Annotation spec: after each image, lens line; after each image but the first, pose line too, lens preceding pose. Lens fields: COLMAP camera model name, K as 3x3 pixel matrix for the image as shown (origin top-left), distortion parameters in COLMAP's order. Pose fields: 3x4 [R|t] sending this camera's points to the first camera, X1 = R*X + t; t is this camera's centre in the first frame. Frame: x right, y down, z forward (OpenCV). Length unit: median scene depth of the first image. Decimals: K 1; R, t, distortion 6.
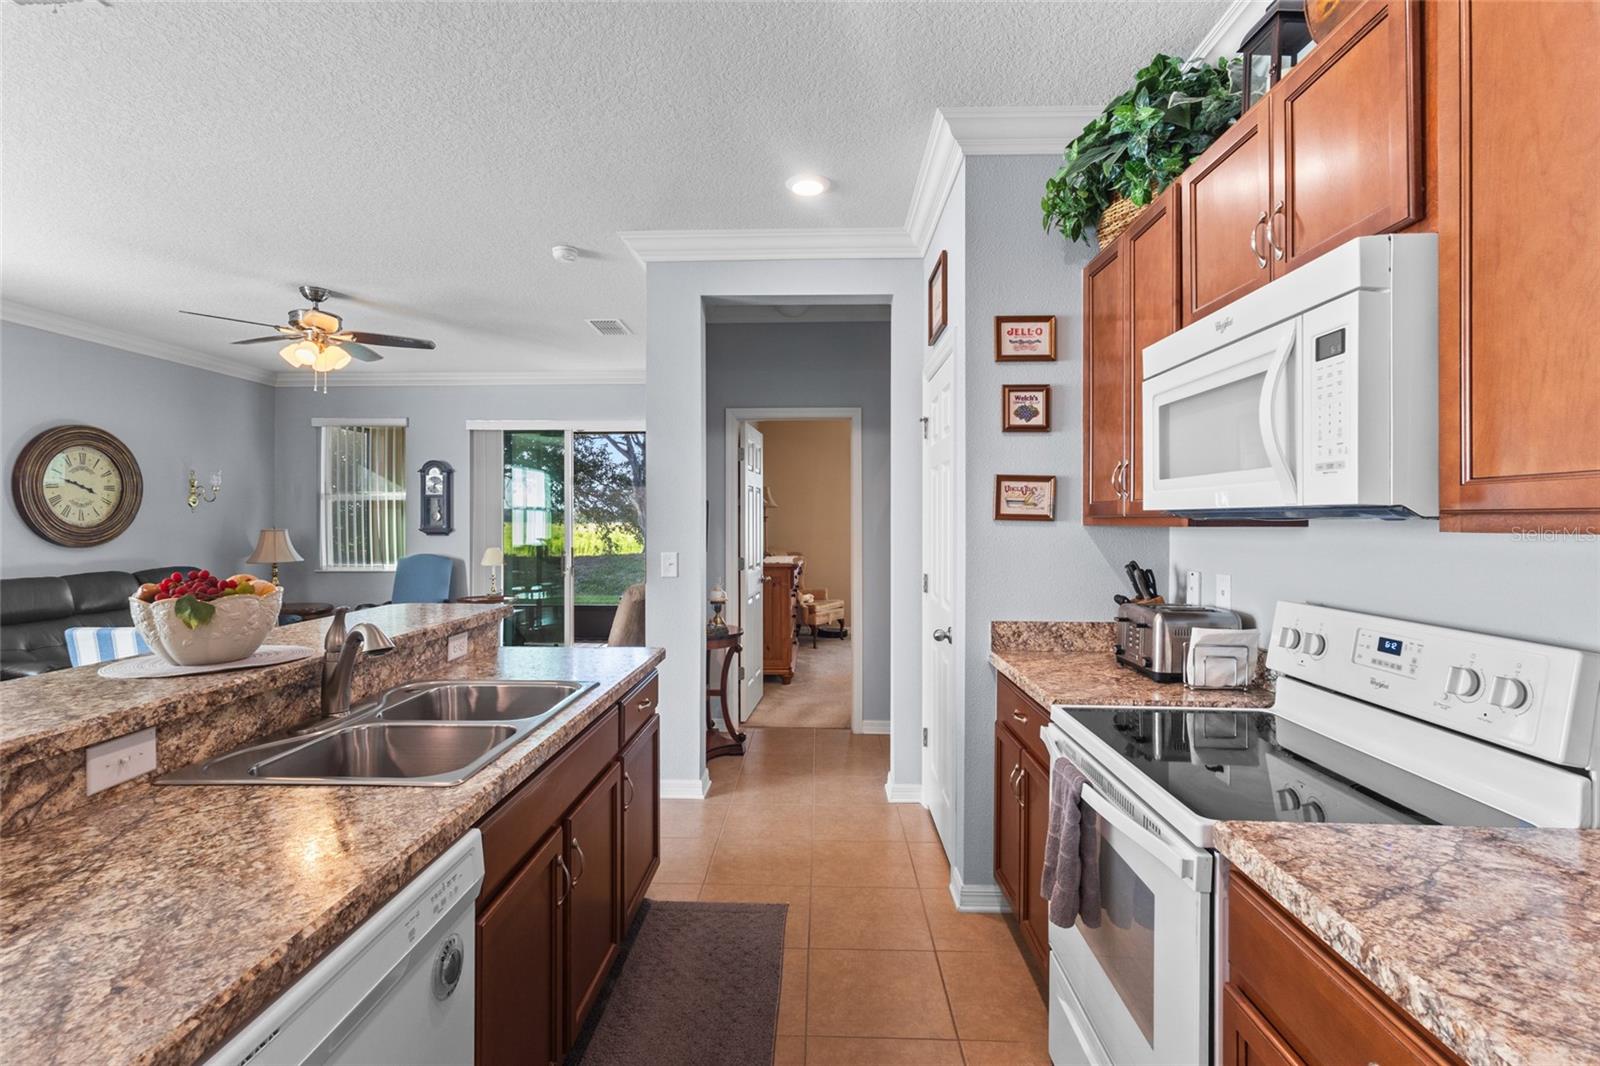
lens RADIAL K [[741.2, 0, 803.8], [0, 741.2, 523.0], [0, 0, 1]] dist [0.003100, 0.000775]
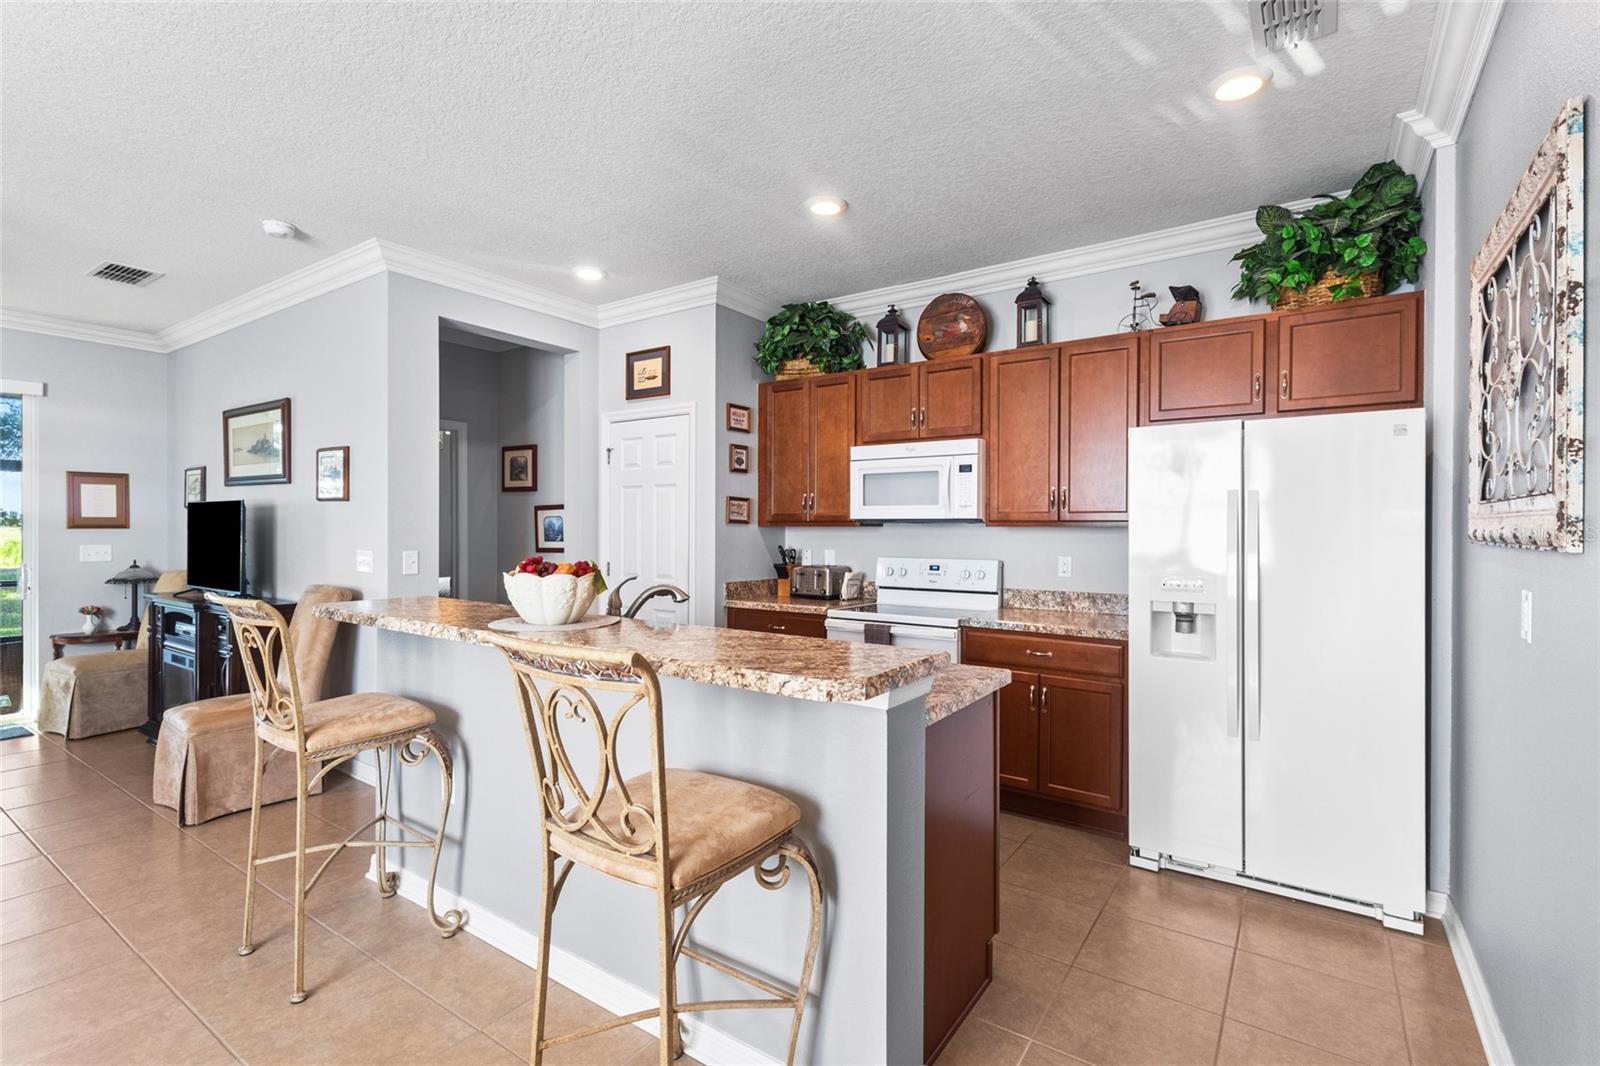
lens RADIAL K [[741.2, 0, 800.6], [0, 741.2, 527.7], [0, 0, 1]] dist [0.003100, 0.000775]
pose [[0.543807, 0.003935, 0.839201, -0.599842], [-0.001193, 0.999992, -0.003916, 0.007534], [-0.839209, 0.001129, 0.543807, -0.035811]]
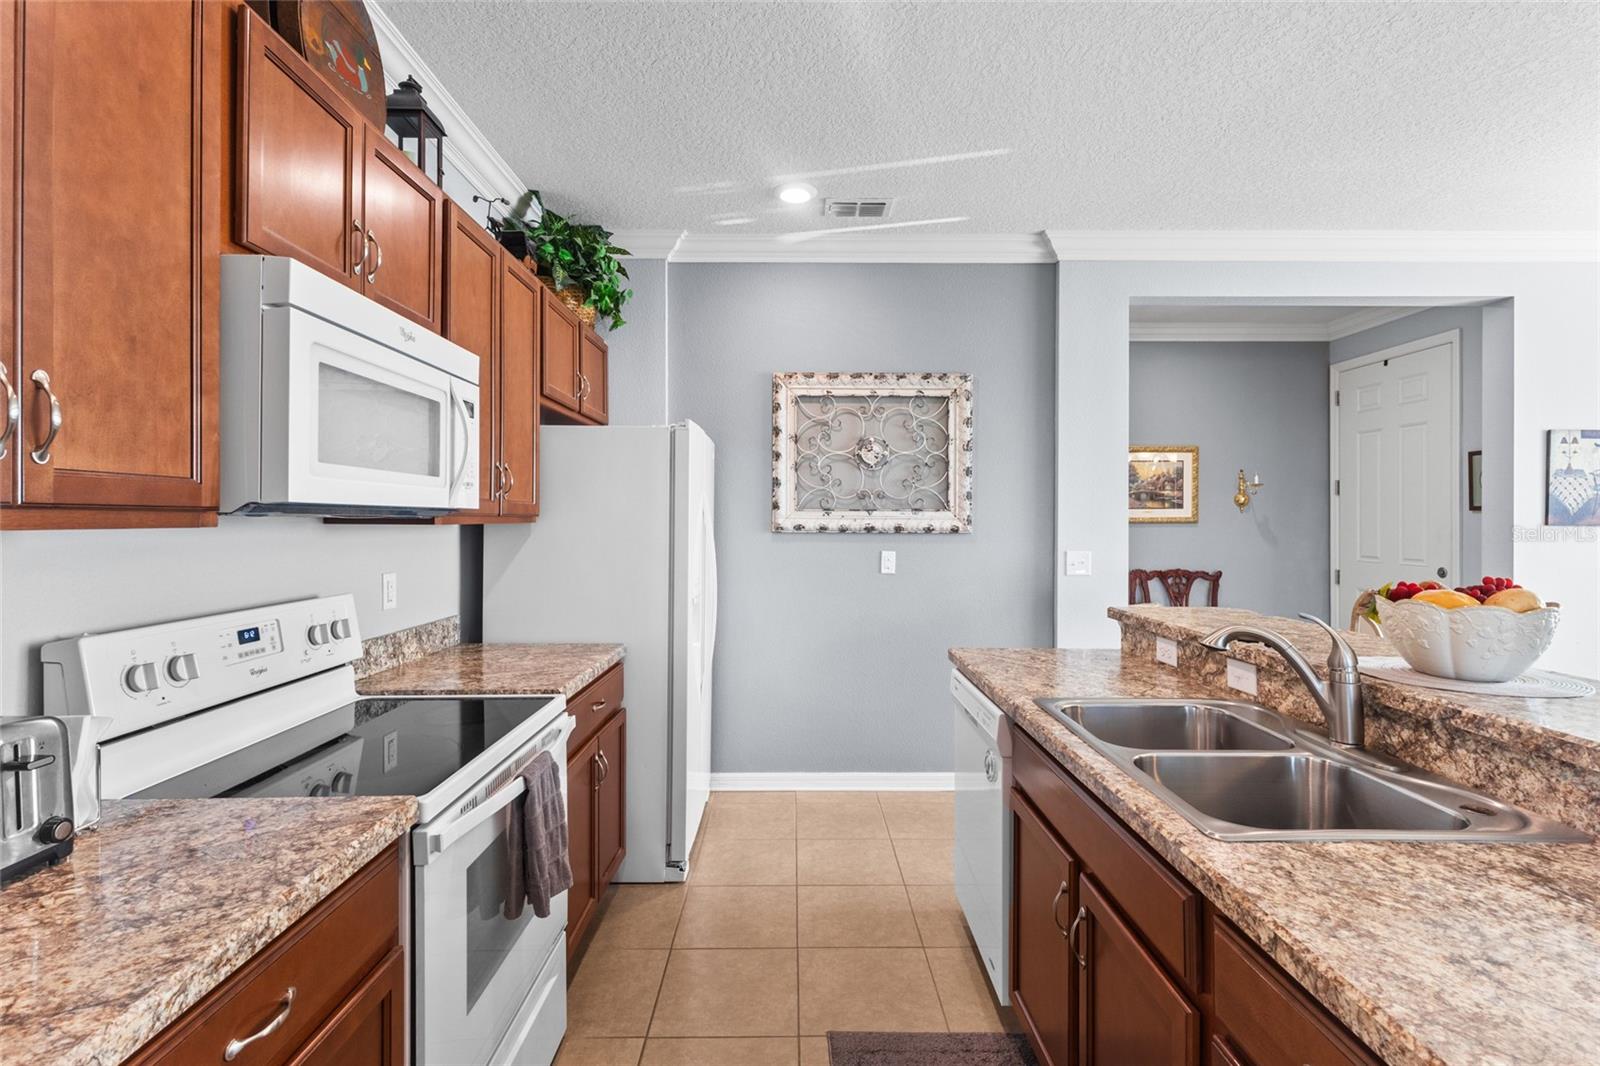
lens RADIAL K [[741.2, 0, 800.4], [0, 741.2, 519.6], [0, 0, 1]] dist [0.003100, 0.000775]
pose [[-0.999459, -0.001599, -0.032859, 0.010783], [-0.001679, 0.999996, 0.002419, -0.001477], [0.032855, 0.002473, -0.999457, 0.671899]]
